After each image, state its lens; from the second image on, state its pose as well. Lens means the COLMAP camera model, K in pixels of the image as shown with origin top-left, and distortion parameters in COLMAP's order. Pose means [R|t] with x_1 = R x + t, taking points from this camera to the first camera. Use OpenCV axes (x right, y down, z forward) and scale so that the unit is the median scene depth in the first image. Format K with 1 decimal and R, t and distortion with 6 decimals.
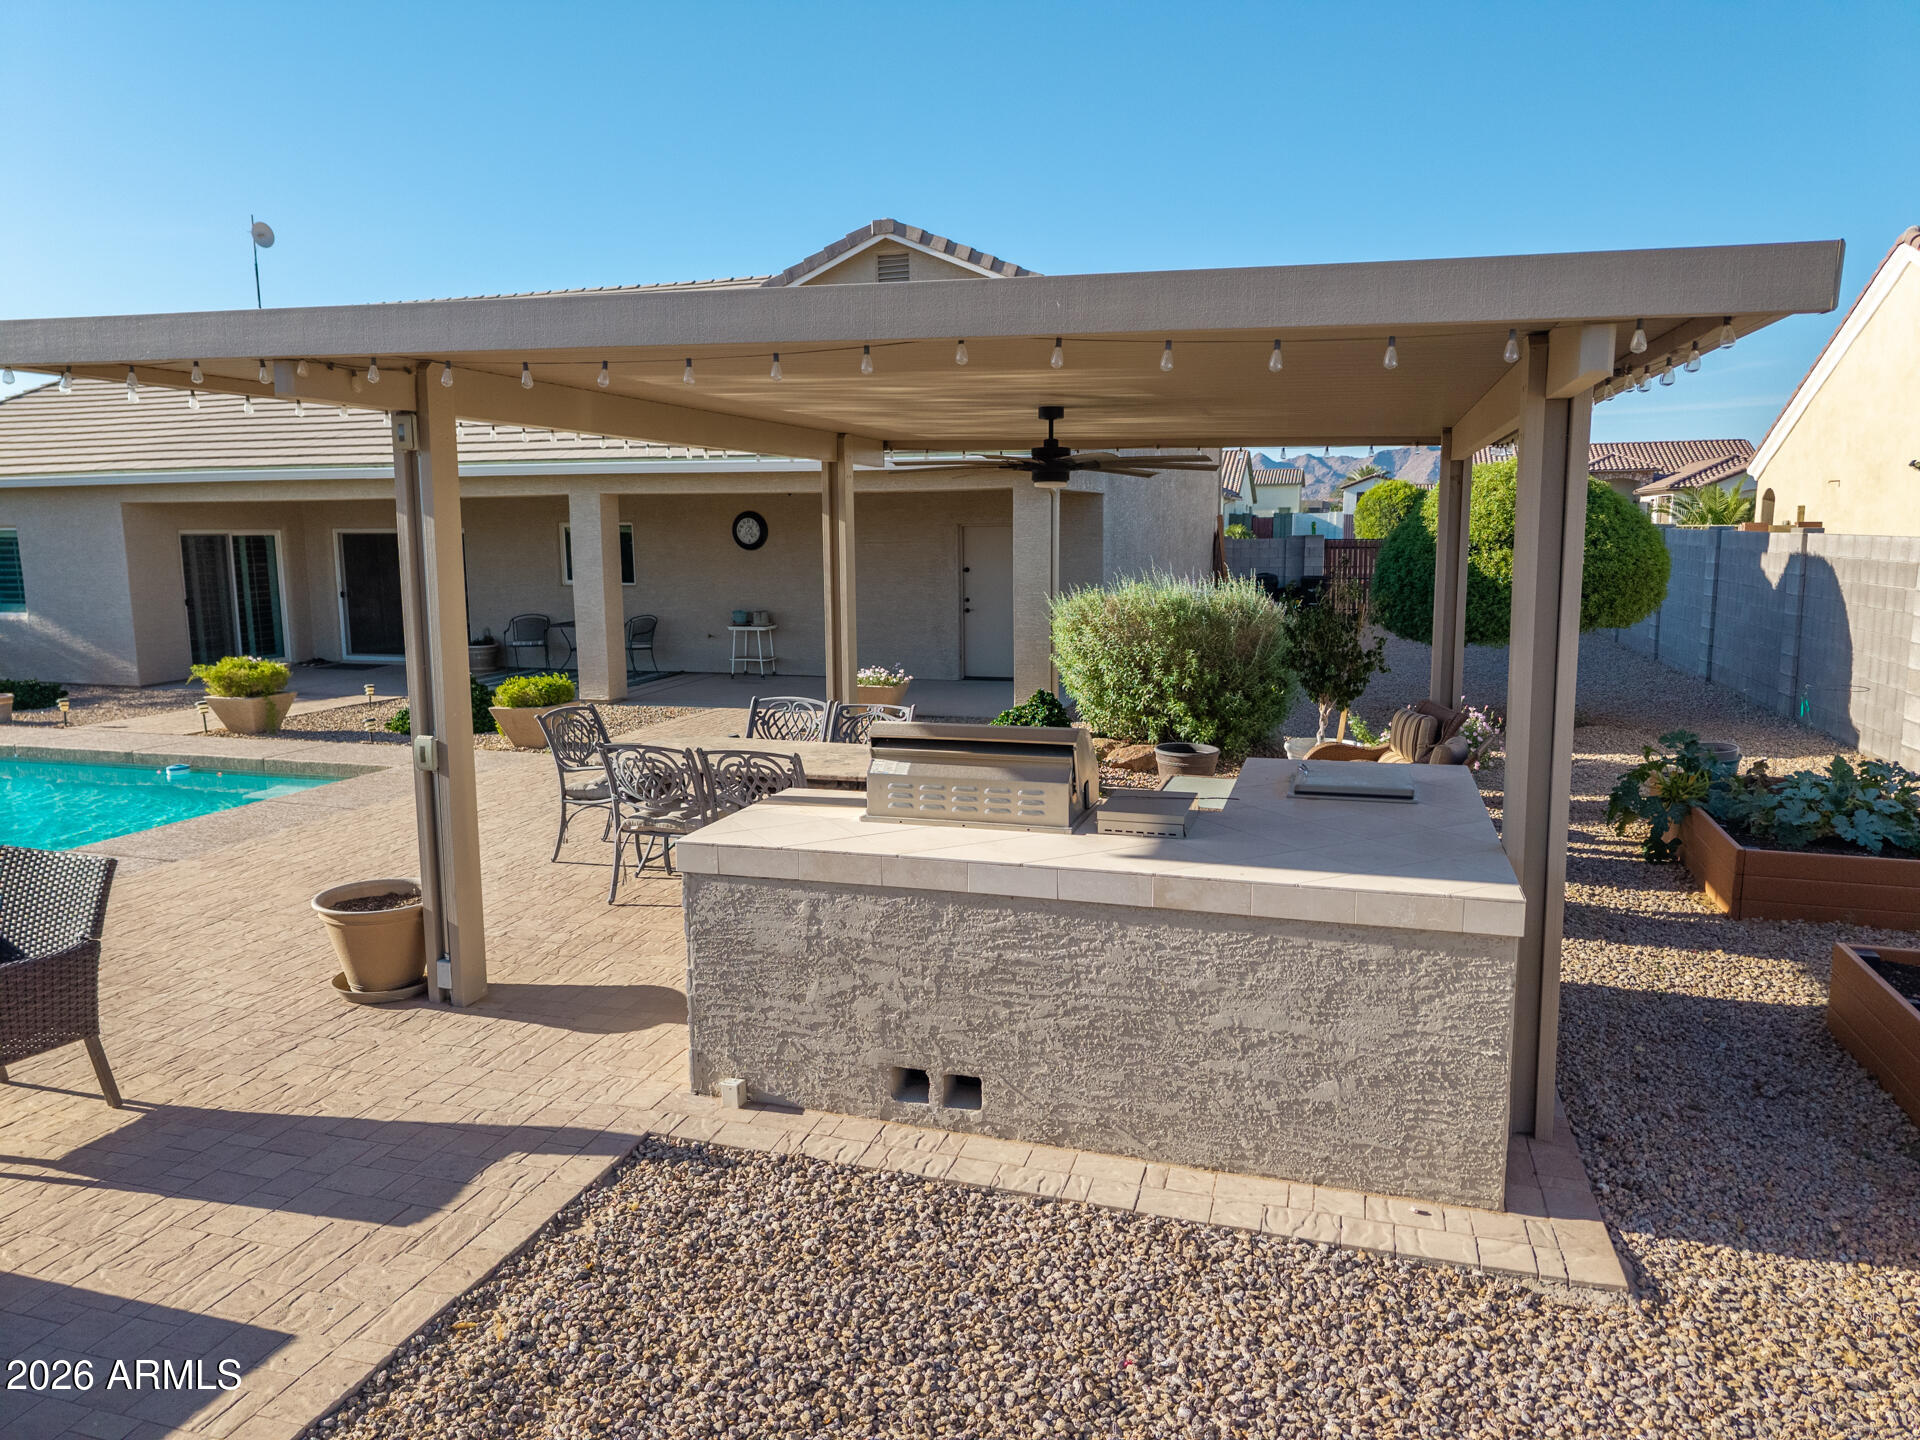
lens RADIAL K [[1284.1, 0, 959.6], [0, 1284.1, 714.7], [0, 0, 1]] dist [0.020813, -0.022666]
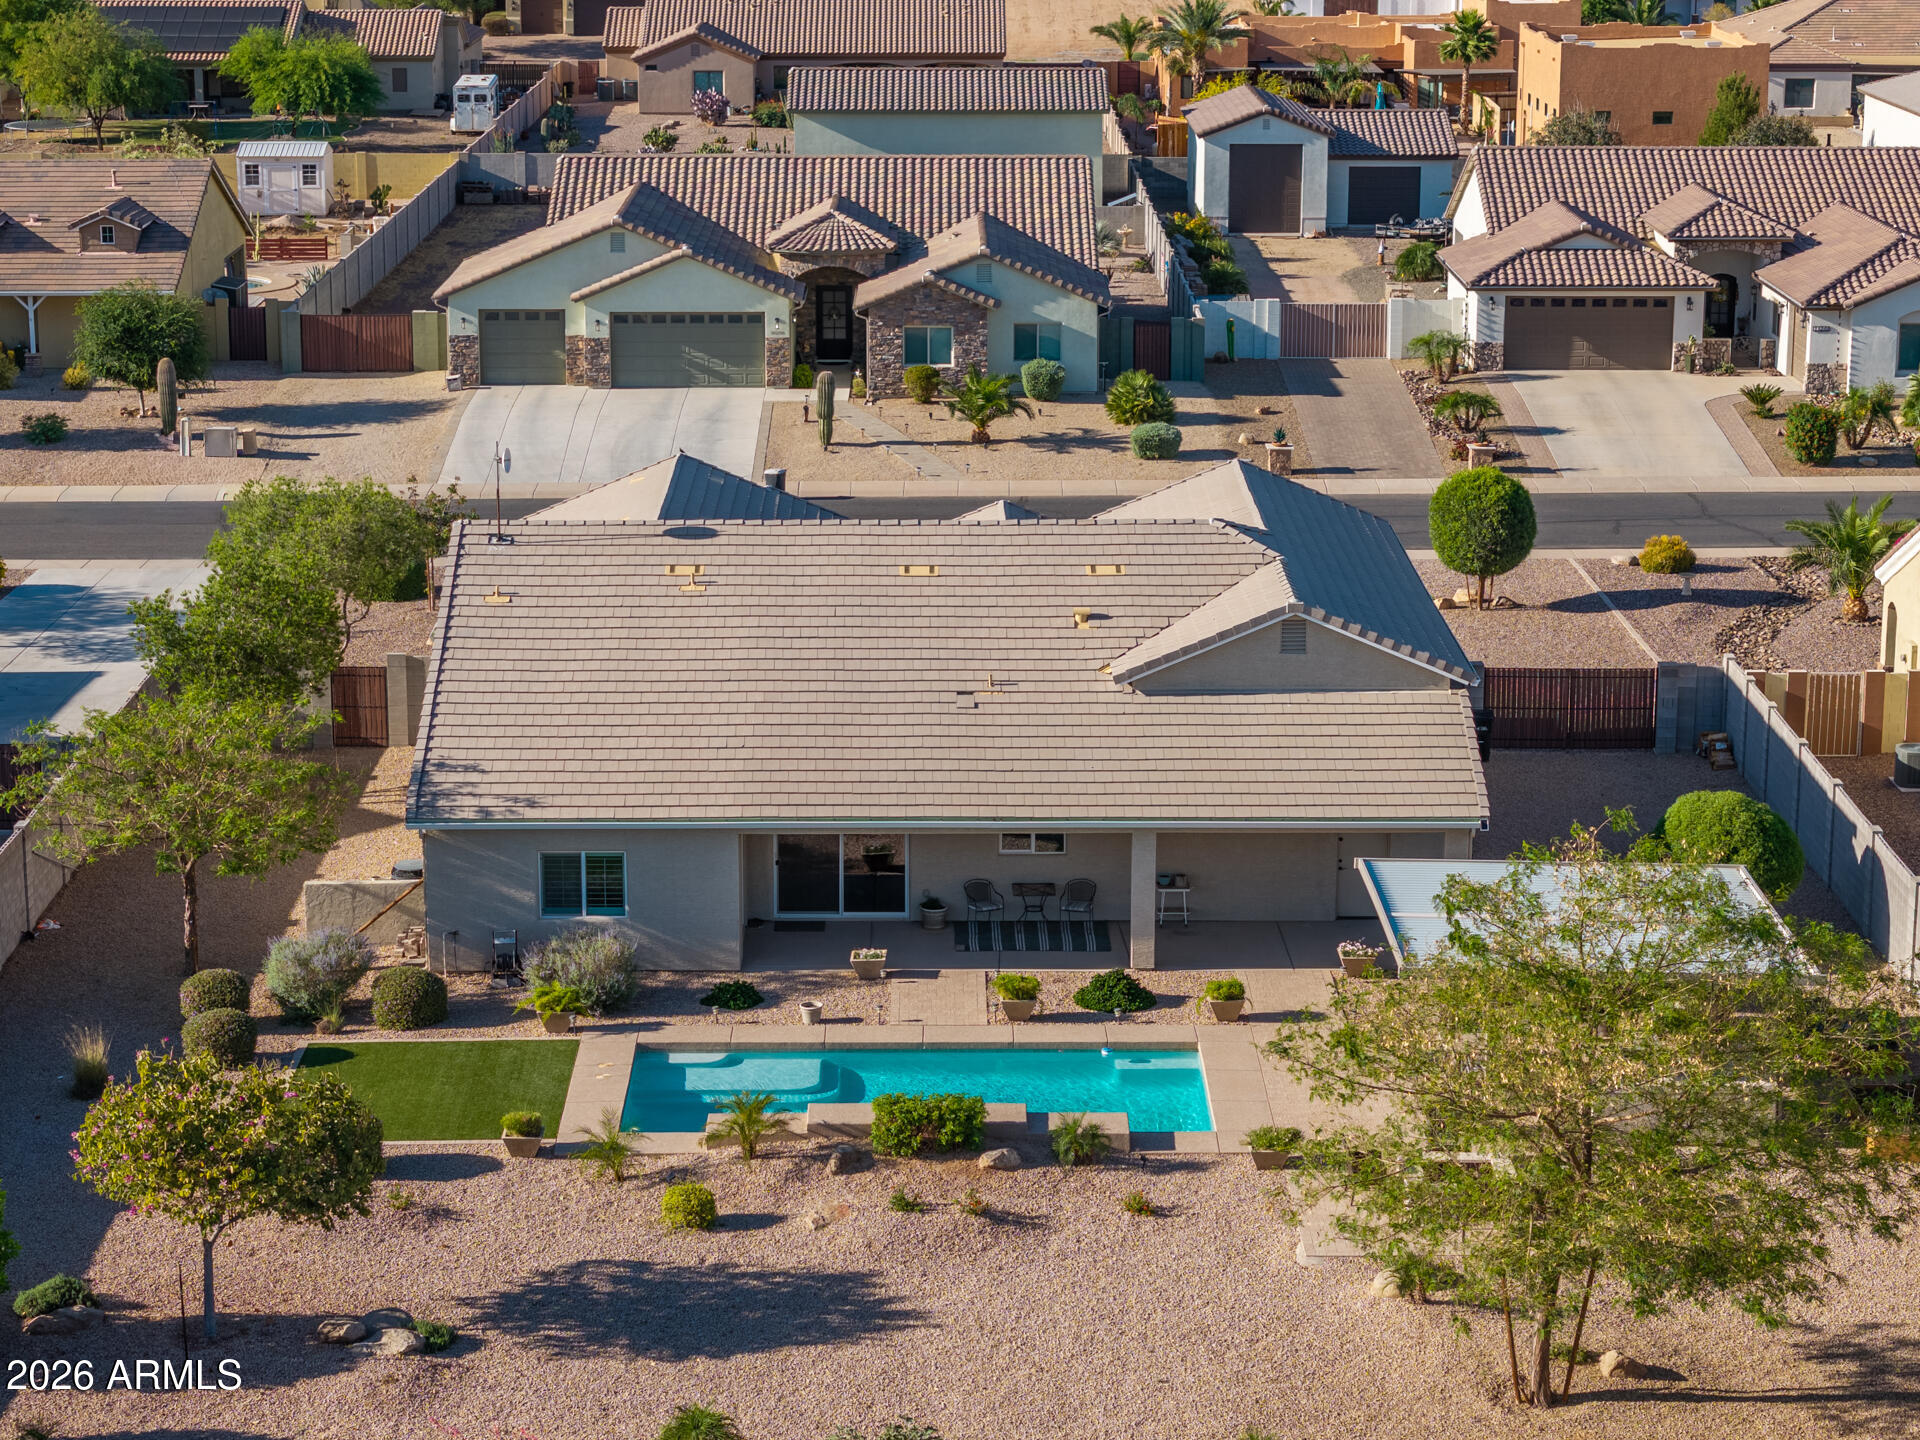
lens RADIAL K [[4178.5, 0, 969.2], [0, 4178.5, 735.0], [0, 0, 1]] dist [-0.017158, 0.000000]
pose [[0.953755, -0.059812, 0.294573, -1.713554], [0.033953, 0.995168, 0.092134, -0.663778], [-0.298660, -0.077872, 0.951177, -3.159756]]
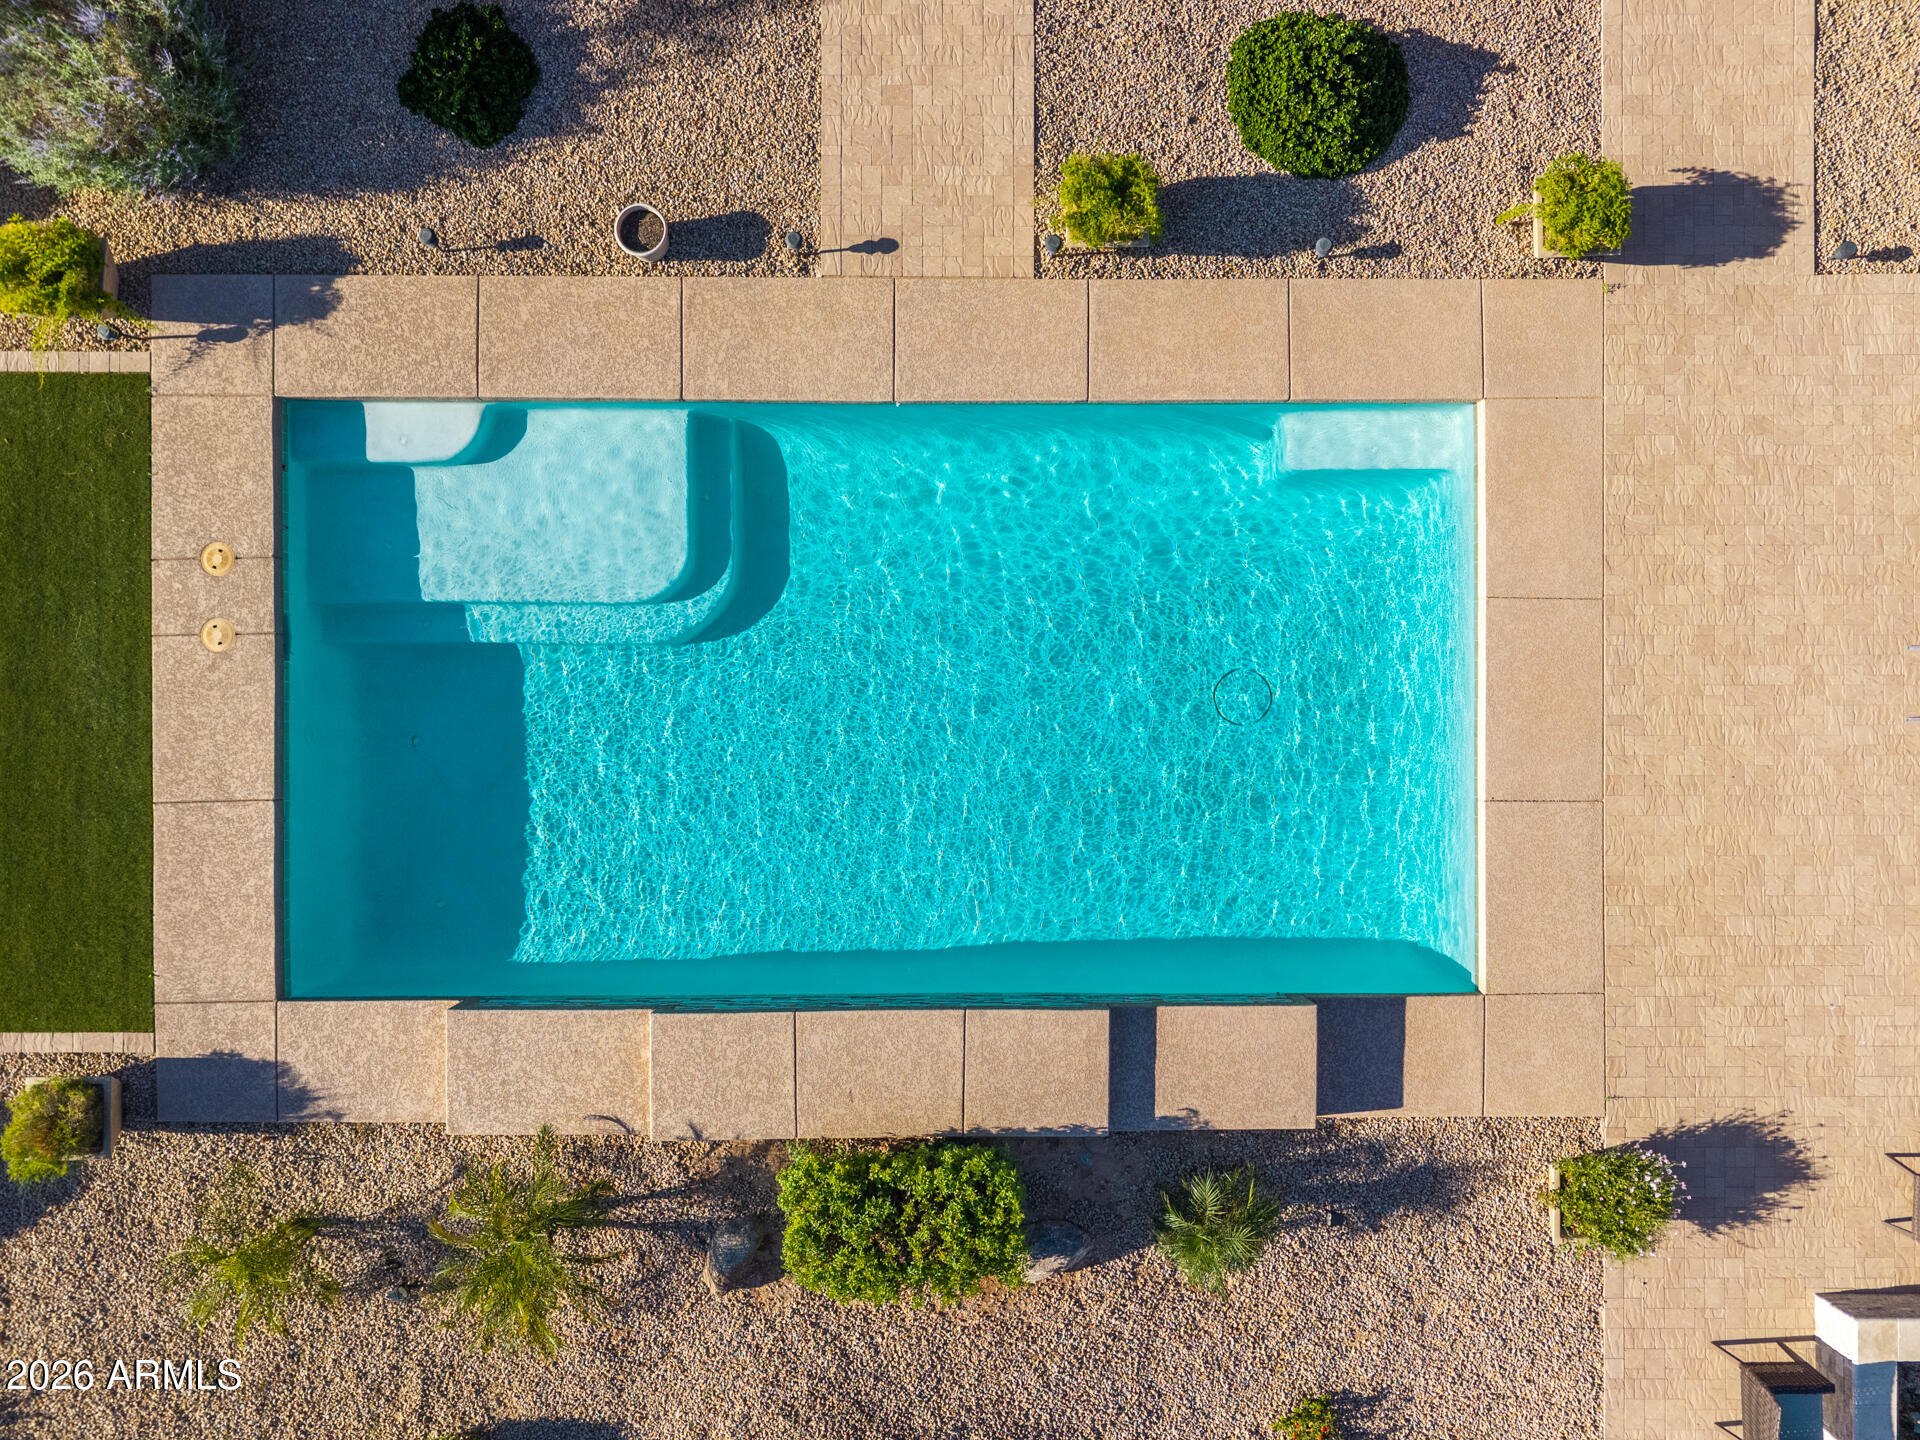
lens RADIAL K [[1284.1, 0, 1016.9], [0, 1284.1, 717.7], [0, 0, 1]] dist [0.020813, -0.022666]
pose [[0.955500, -0.293973, 0.024507, -0.562168], [0.022043, 0.153995, 0.987826, -0.544116], [-0.294168, -0.943327, 0.153622, 0.516485]]
